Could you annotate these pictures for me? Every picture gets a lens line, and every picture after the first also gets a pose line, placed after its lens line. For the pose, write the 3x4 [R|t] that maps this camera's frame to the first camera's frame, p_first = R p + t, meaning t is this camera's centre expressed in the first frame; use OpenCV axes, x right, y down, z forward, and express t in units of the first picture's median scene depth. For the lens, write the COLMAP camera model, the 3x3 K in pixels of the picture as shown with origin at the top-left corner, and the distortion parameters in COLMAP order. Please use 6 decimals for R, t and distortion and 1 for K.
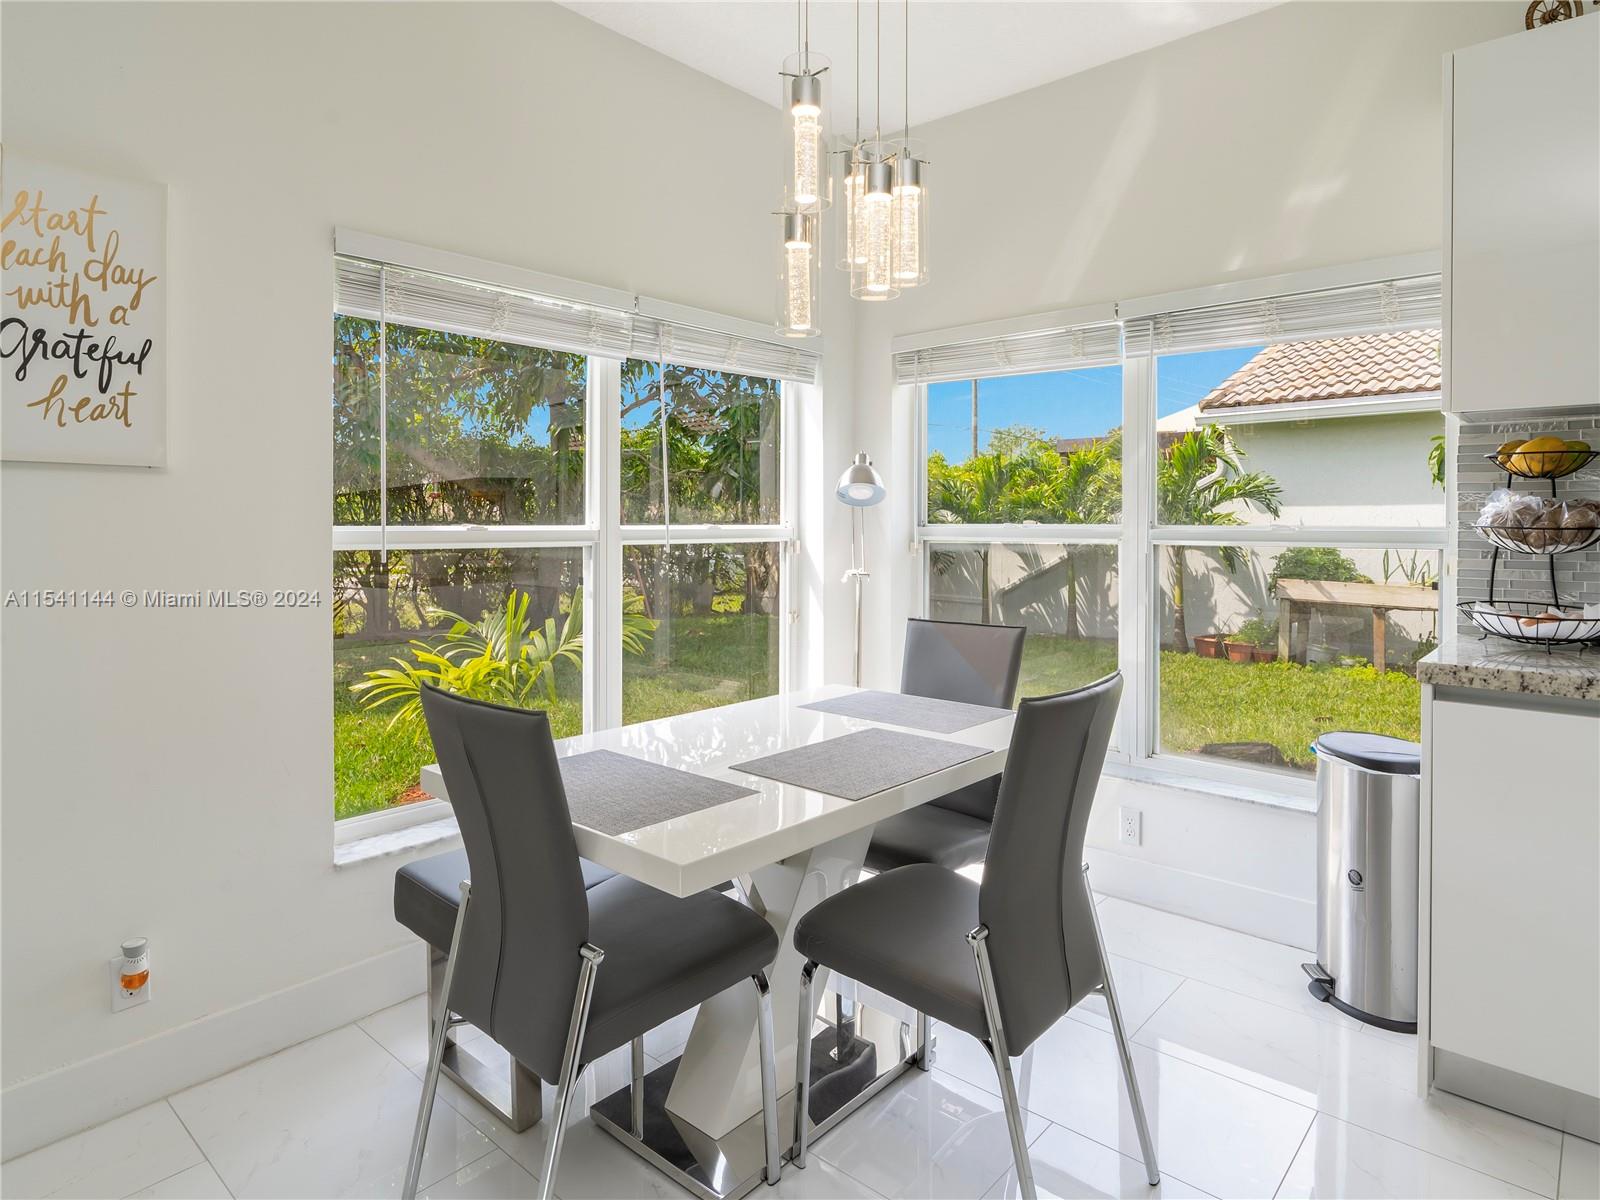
lens RADIAL K [[920.4, 0, 805.3], [0, 920.4, 525.8], [0, 0, 1]] dist [-0.004331, -0.000259]
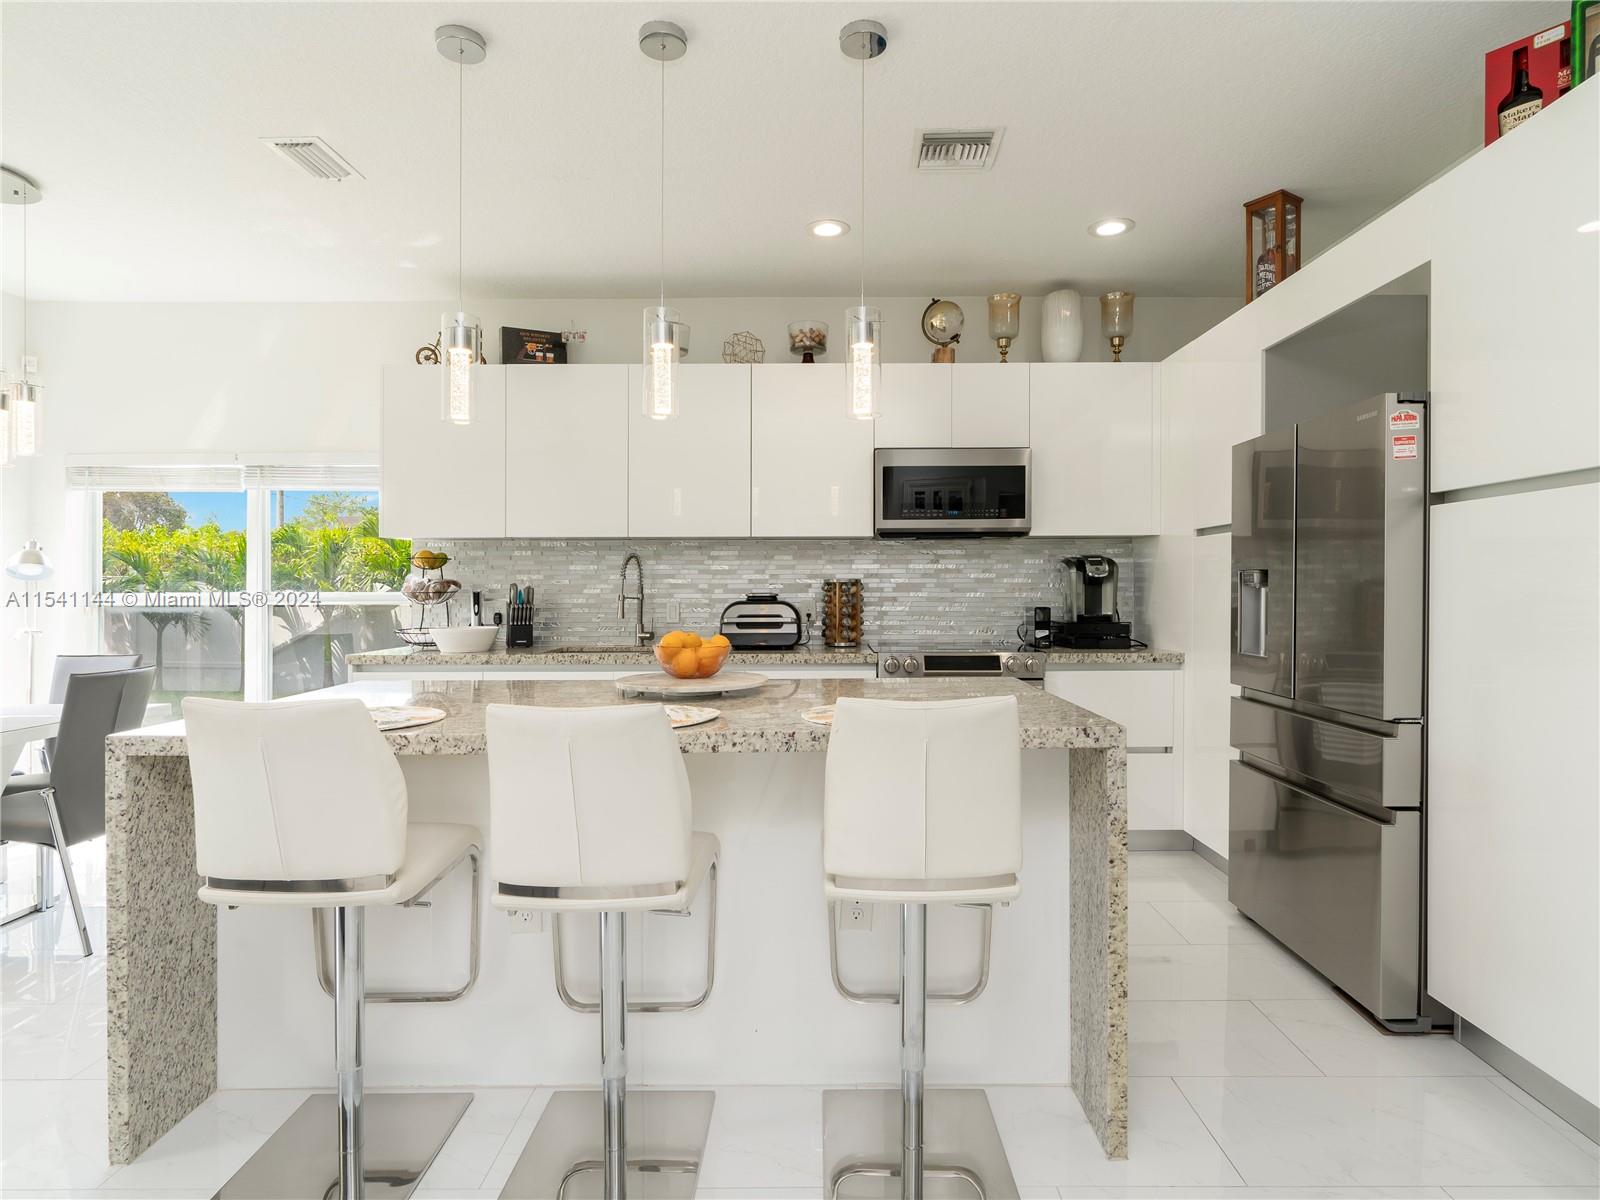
lens RADIAL K [[860.0, 0, 826.8], [0, 860.0, 597.2], [0, 0, 1]] dist [-0.003173, 0.000642]
pose [[0.742129, -0.010547, 0.670174, 0.128719], [0.008118, 0.999944, 0.006748, 0.006671], [-0.670207, 0.000433, 0.742174, -1.107363]]
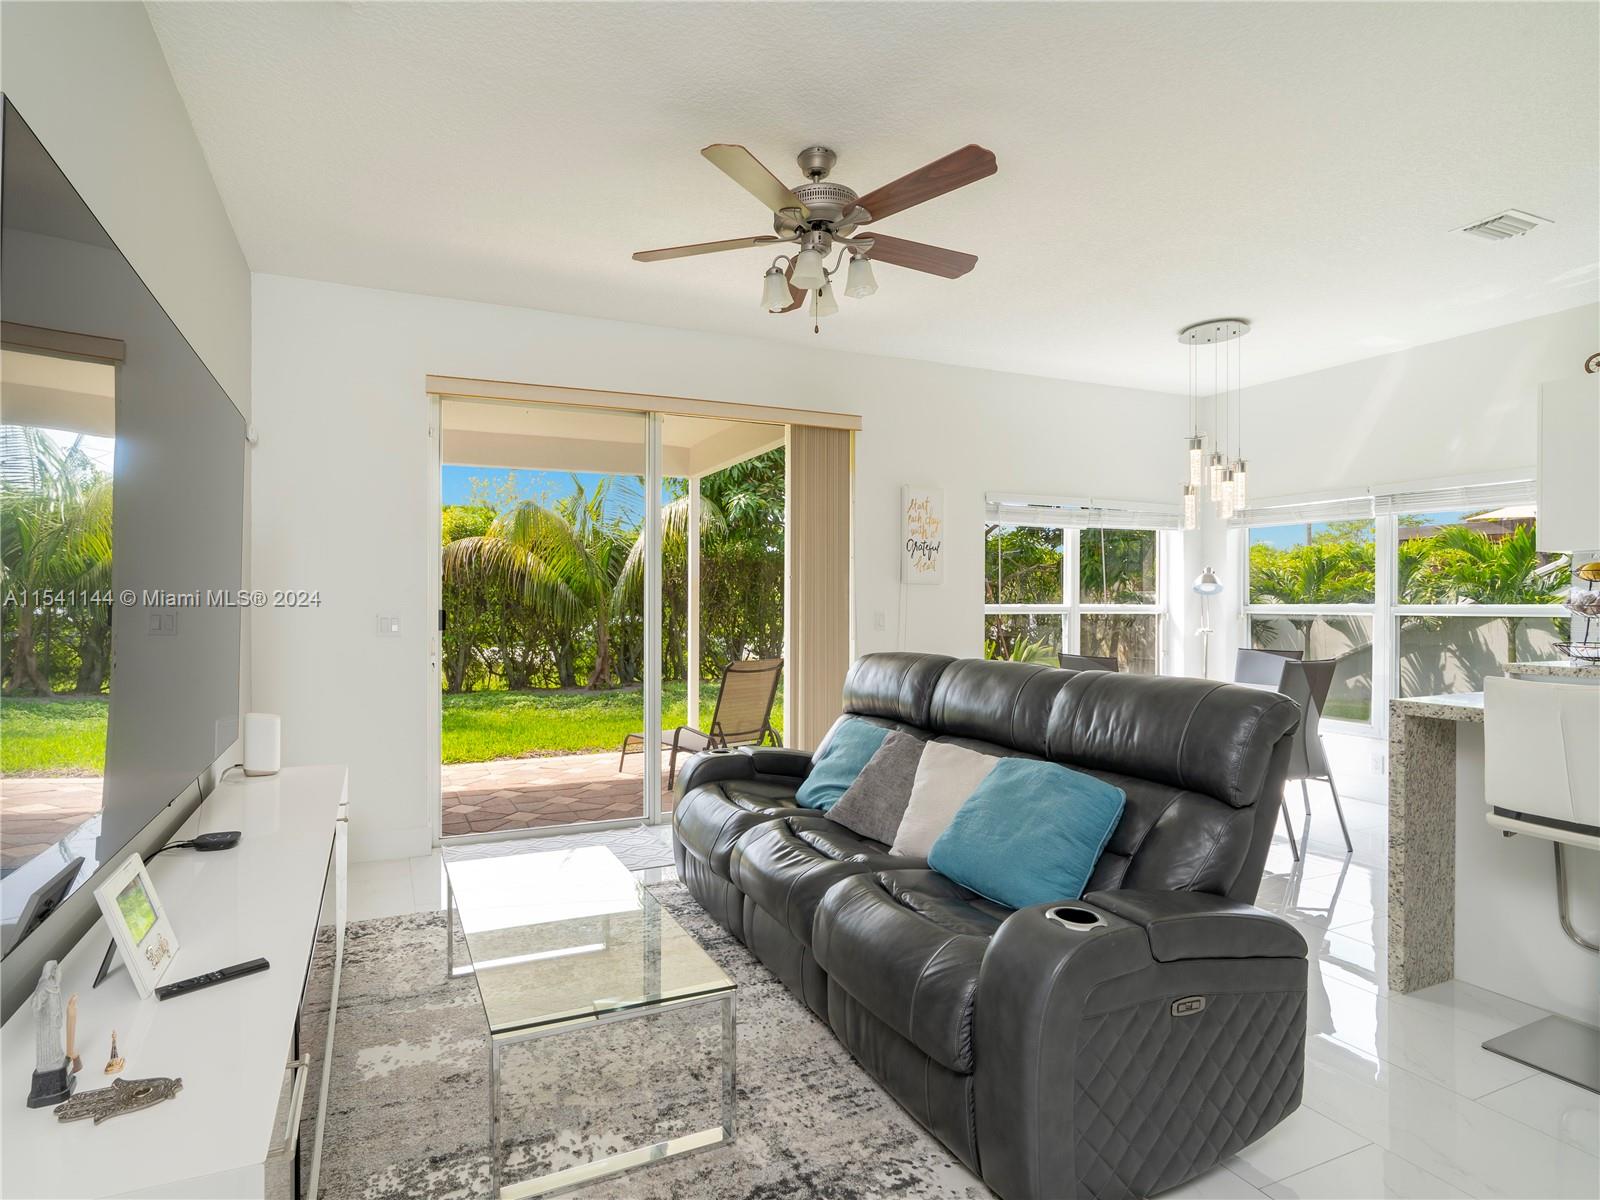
lens RADIAL K [[811.0, 0, 707.7], [0, 811.0, 598.9], [0, 0, 1]] dist [-0.003122, 0.000675]
pose [[0.896499, -0.000543, -0.443046, -0.194931], [-0.004125, 0.999946, -0.009573, 0.011088], [0.443027, 0.010410, 0.896448, -1.502999]]
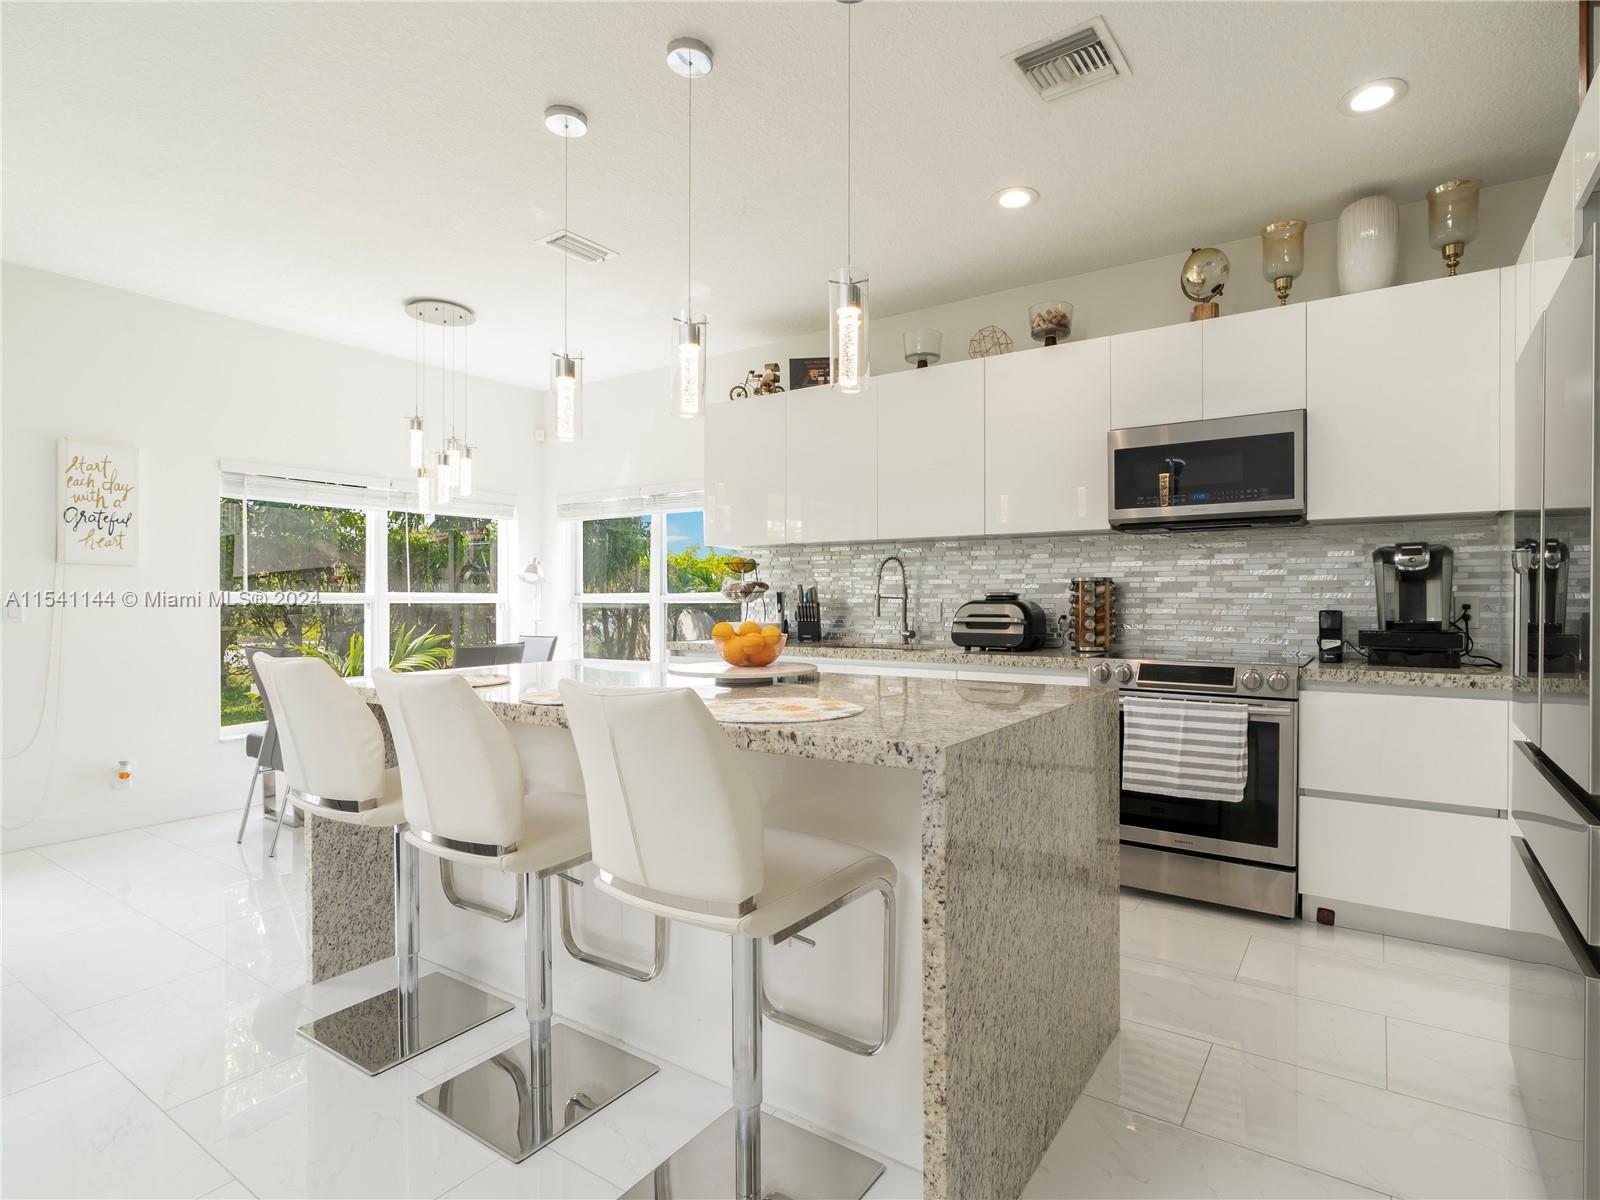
lens RADIAL K [[805.3, 0, 873.8], [0, 805.3, 604.5], [0, 0, 1]] dist [-0.003439, 0.000103]
pose [[0.985104, -0.000448, 0.171962, 0.751285], [0.000589, 1.000000, -0.000769, 0.036754], [-0.171961, 0.000859, 0.985103, -1.255778]]
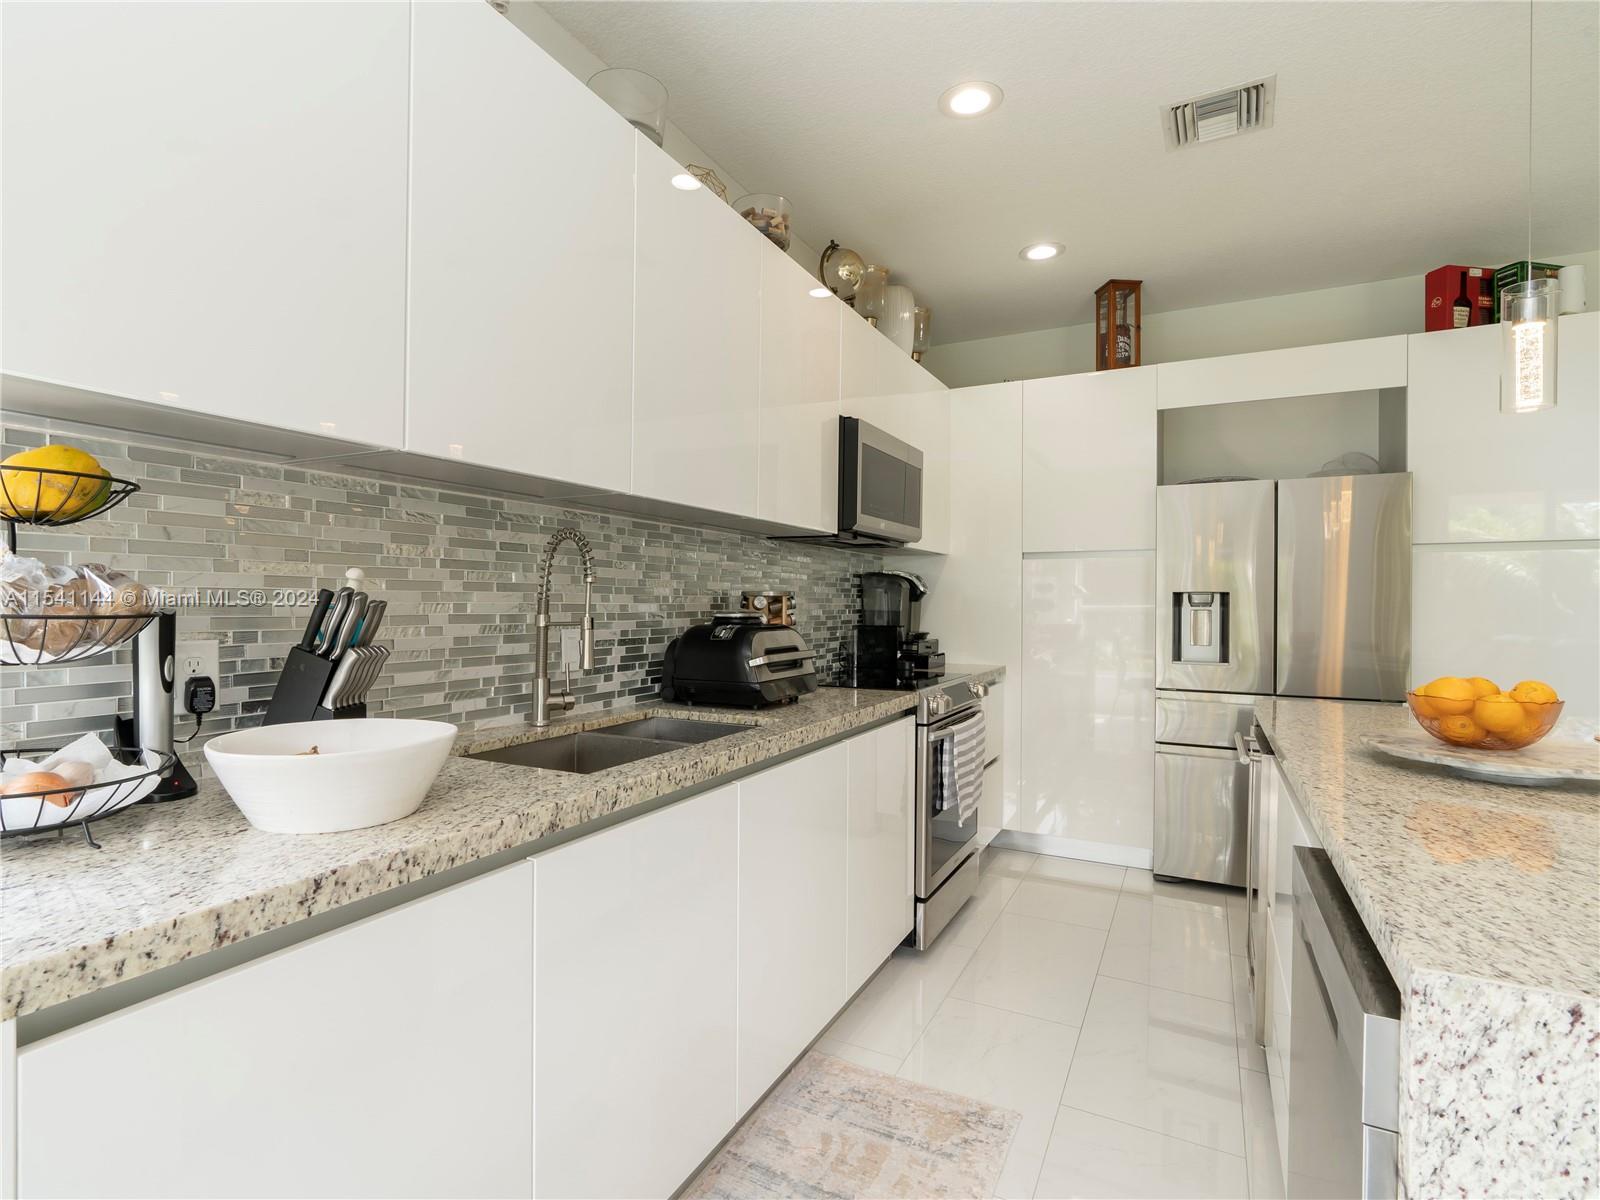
lens RADIAL K [[803.6, 0, 747.2], [0, 803.6, 602.9], [0, 0, 1]] dist [-0.006632, 0.001241]
pose [[-0.217584, -0.001817, 0.976040, 0.243104], [0.001520, 0.999996, 0.002201, -0.004934], [-0.976040, 0.001962, -0.217580, 0.668378]]
